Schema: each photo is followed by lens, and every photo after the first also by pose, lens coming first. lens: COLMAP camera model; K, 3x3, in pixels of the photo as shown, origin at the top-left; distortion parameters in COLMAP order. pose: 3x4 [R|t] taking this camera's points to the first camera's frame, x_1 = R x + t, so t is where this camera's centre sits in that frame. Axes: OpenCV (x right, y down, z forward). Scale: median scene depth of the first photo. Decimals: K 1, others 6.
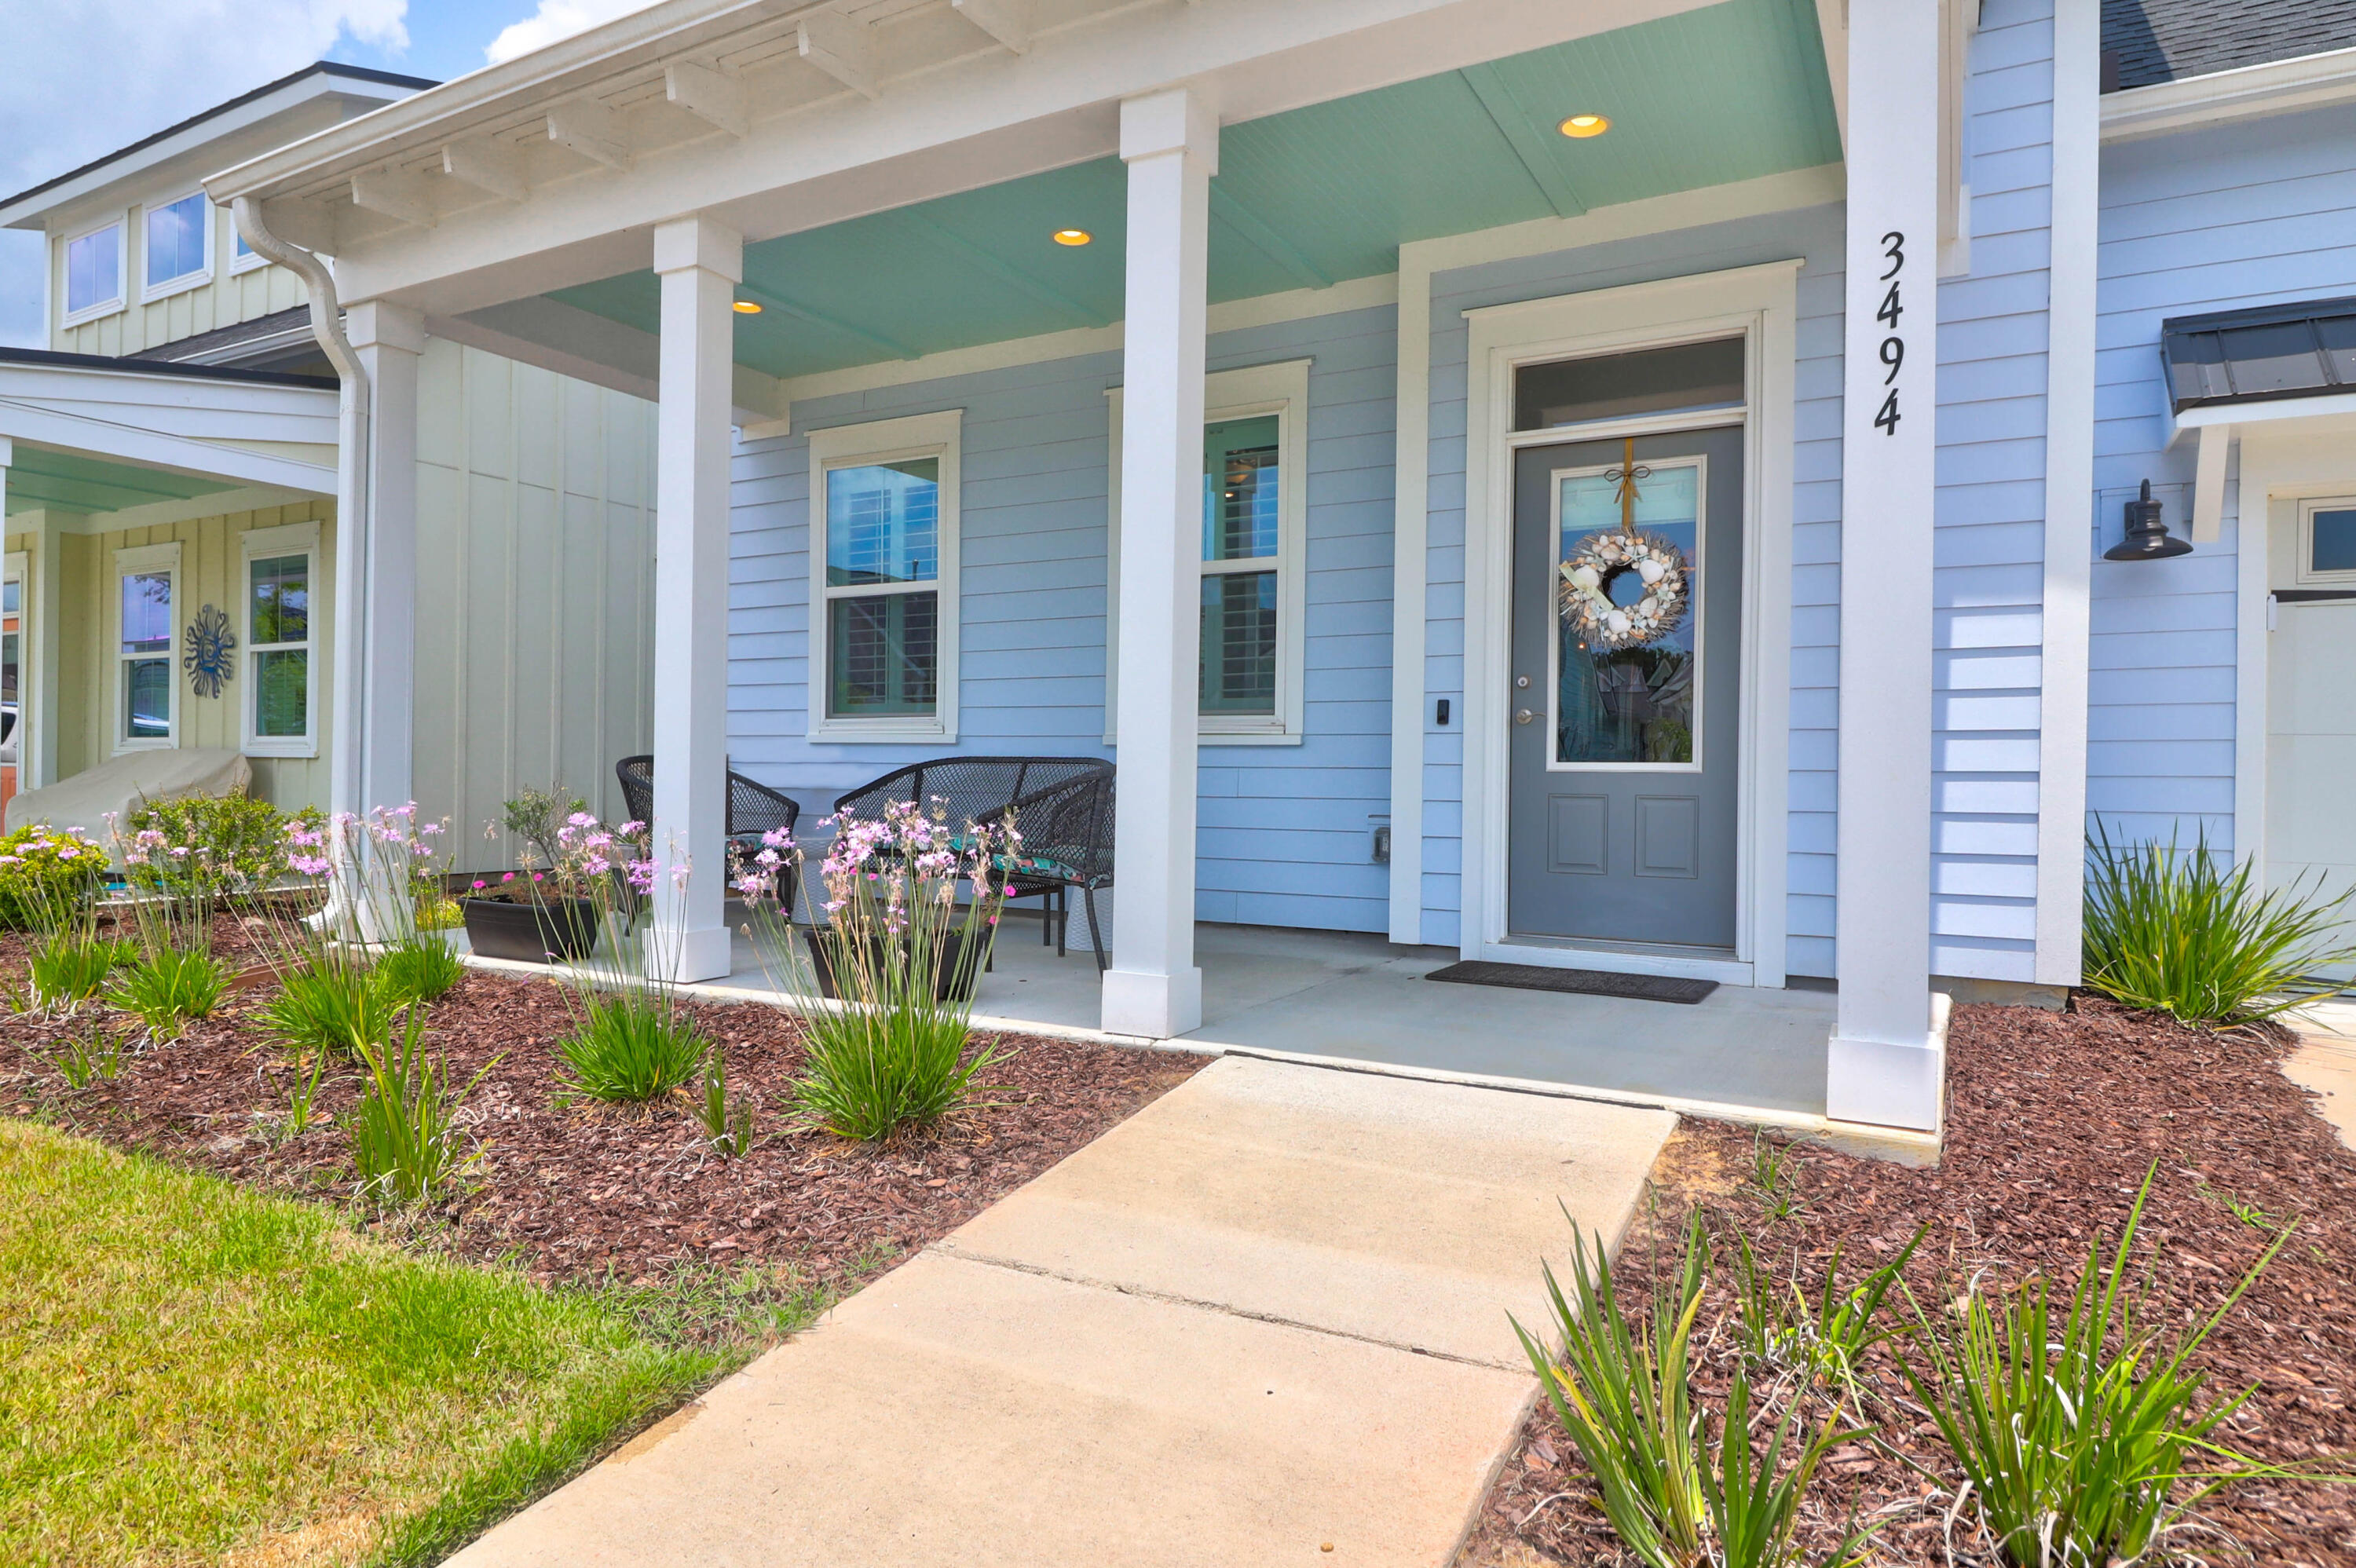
lens RADIAL K [[1370.9, 0, 1177.7], [0, 1370.9, 772.4], [0, 0, 1]] dist [-0.004235, -0.001004]
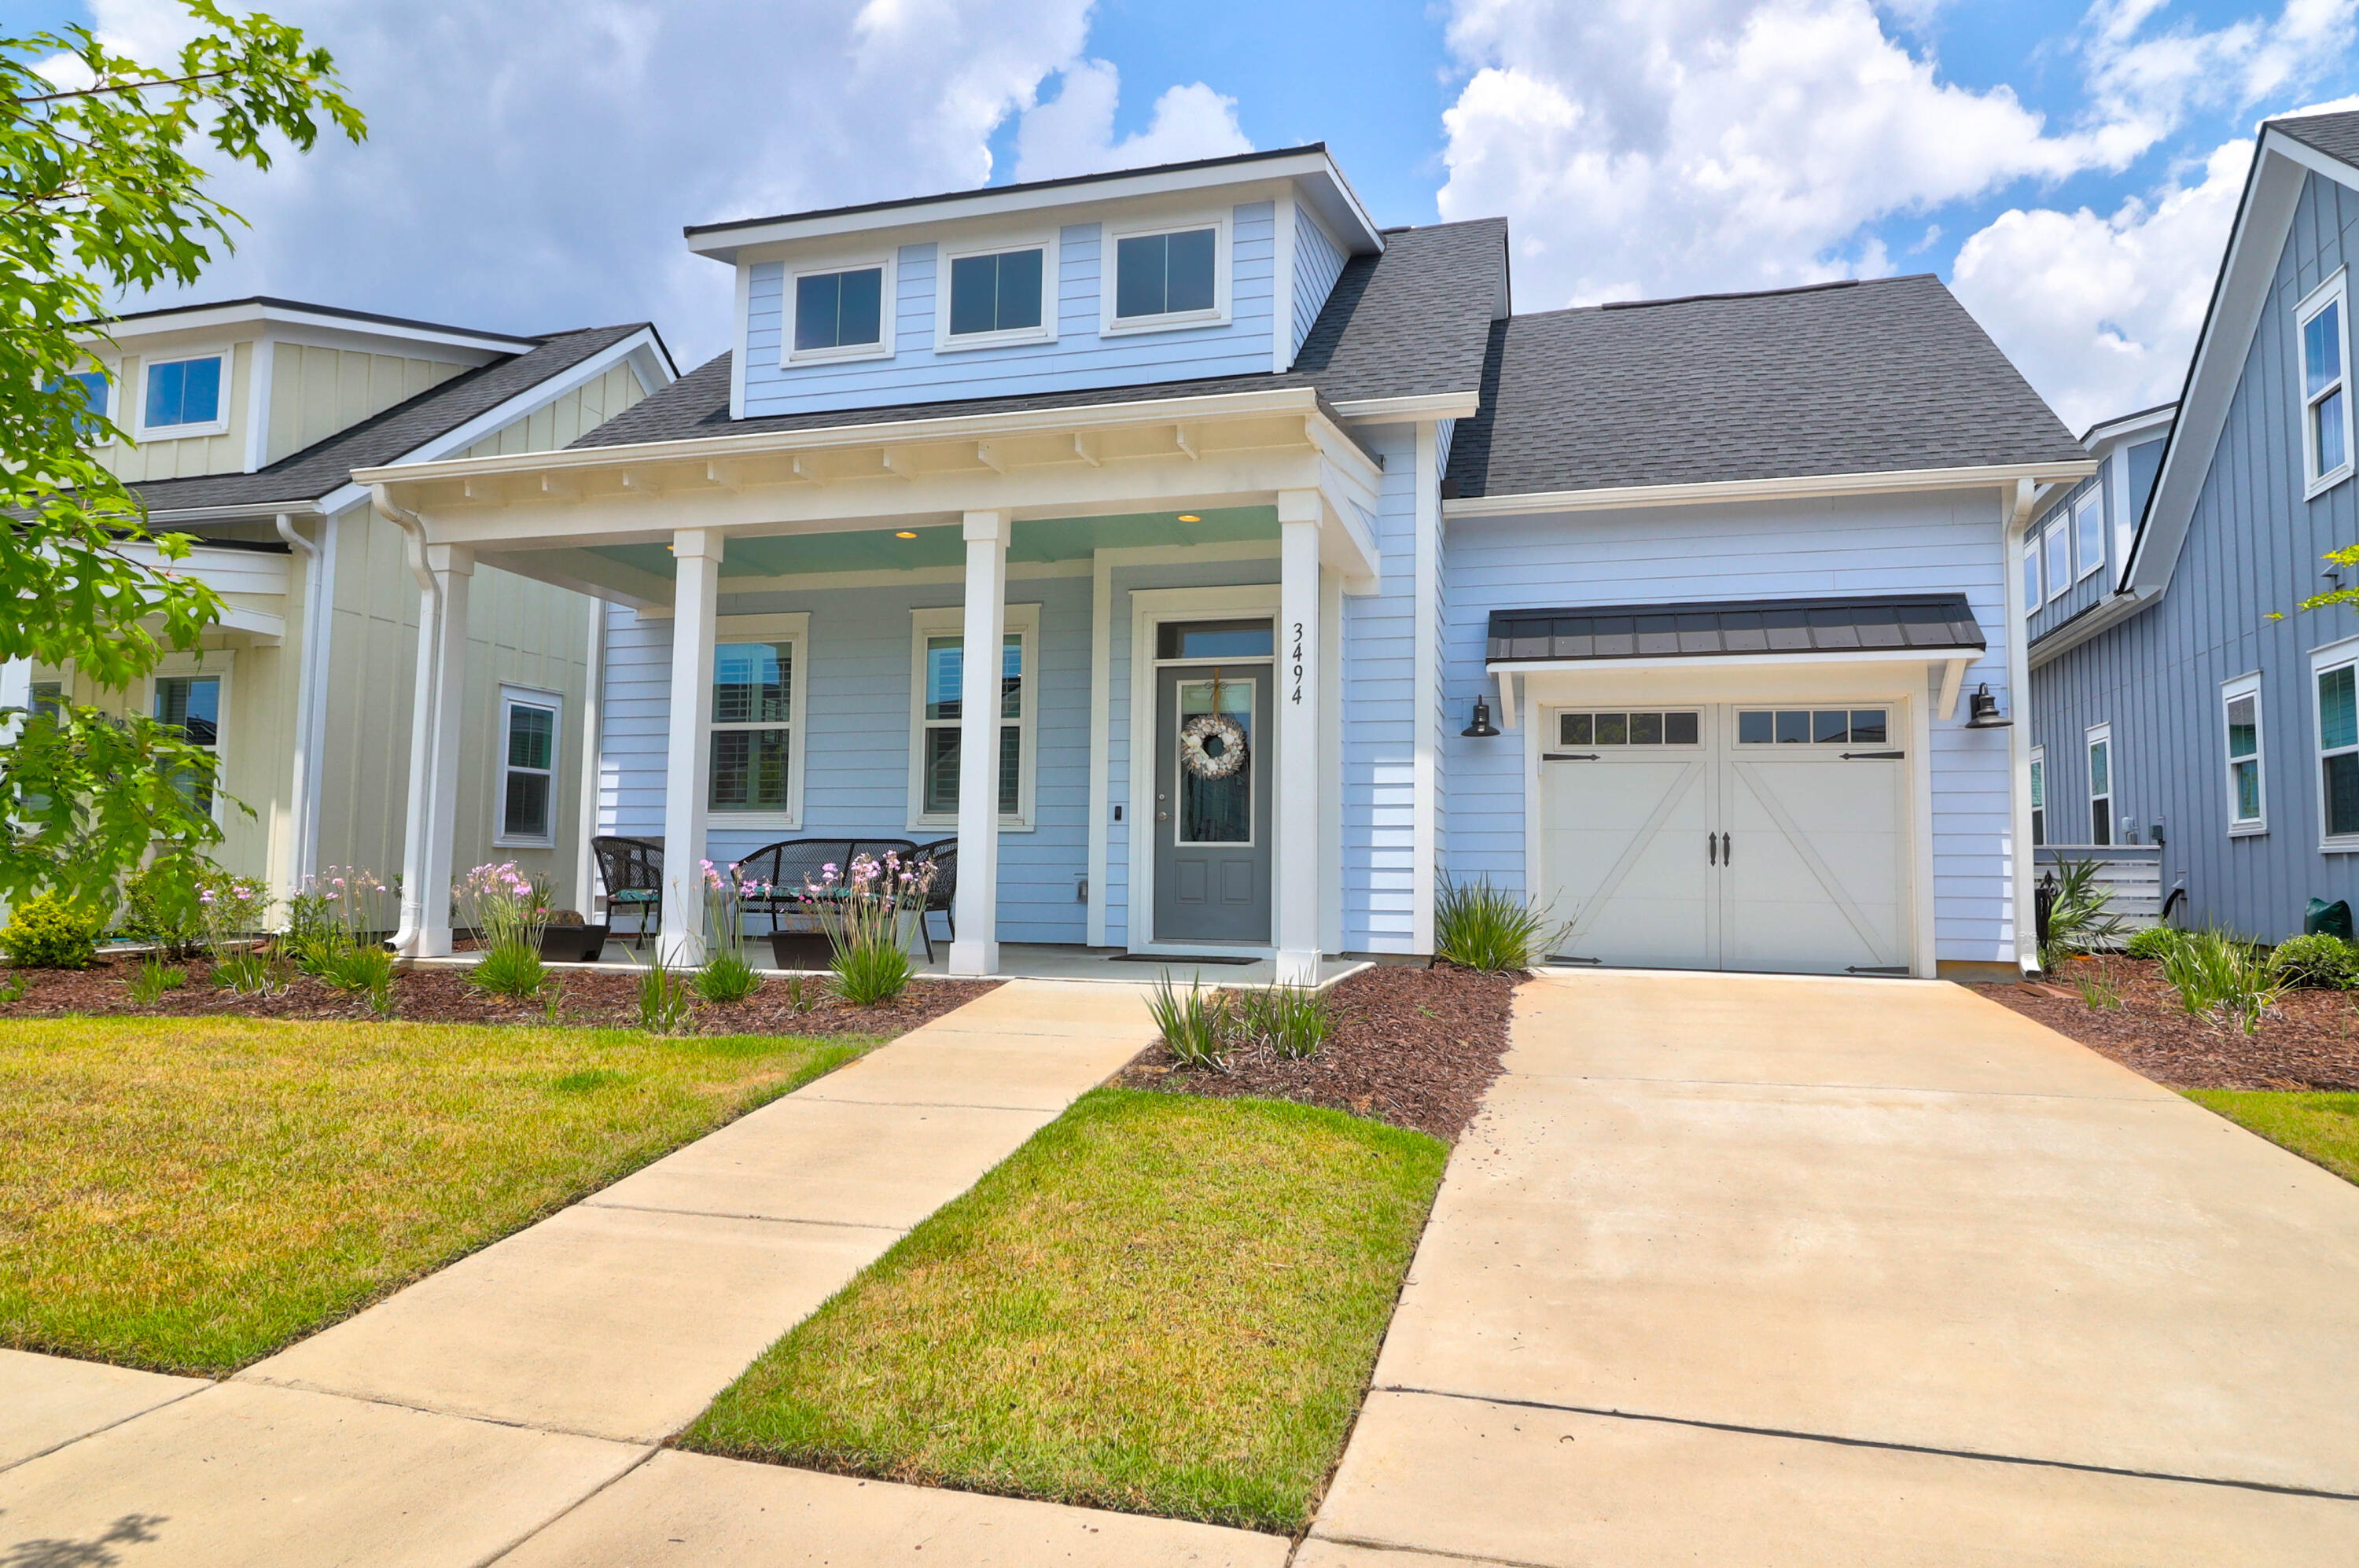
lens RADIAL K [[1372.8, 0, 1179.2], [0, 1372.8, 772.3], [0, 0, 1]] dist [-0.004235, -0.001004]
pose [[0.971377, 0.017064, 0.236930, -0.153909], [-0.000302, 0.997504, -0.070606, 0.029028], [-0.237543, 0.068514, 0.968958, -0.756653]]
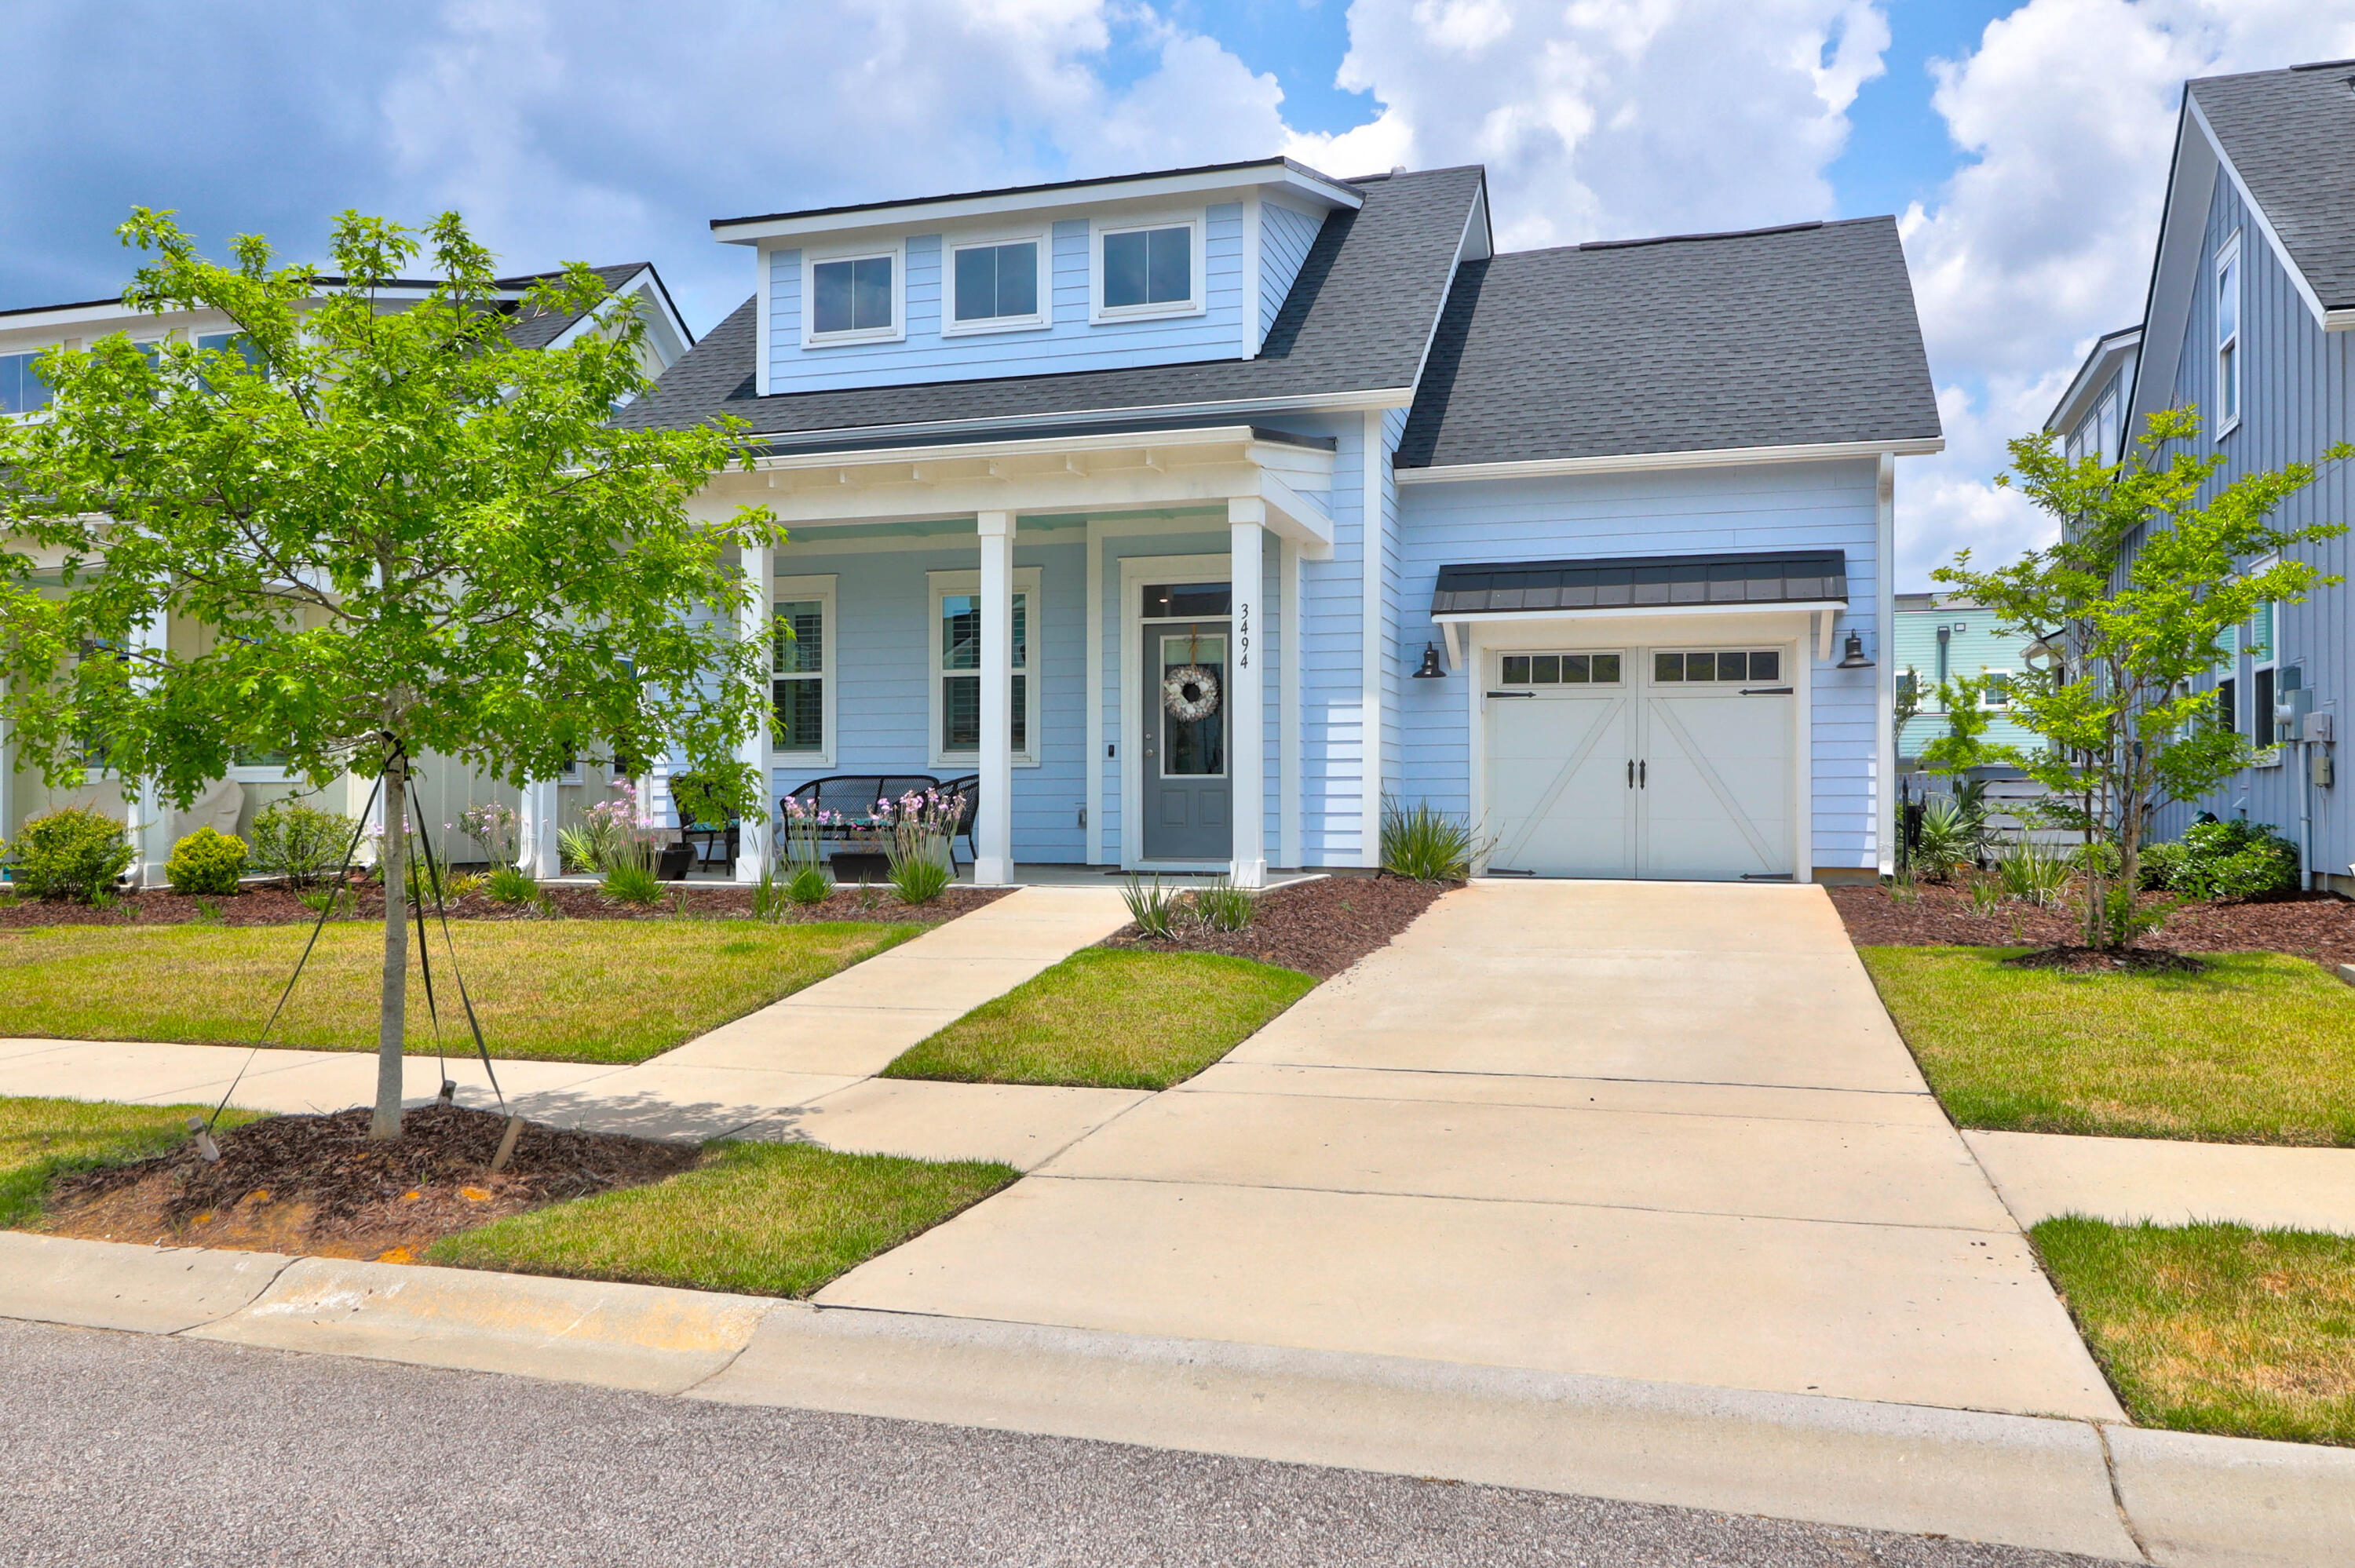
lens RADIAL K [[1726.4, 0, 1177.5], [0, 1726.4, 784.0], [0, 0, 1]] dist [0.000979, 0.000576]
pose [[0.976994, -0.011243, 0.212970, -0.269711], [0.012845, 0.999899, -0.006141, 0.023677], [-0.212879, 0.008736, 0.977039, -1.599629]]
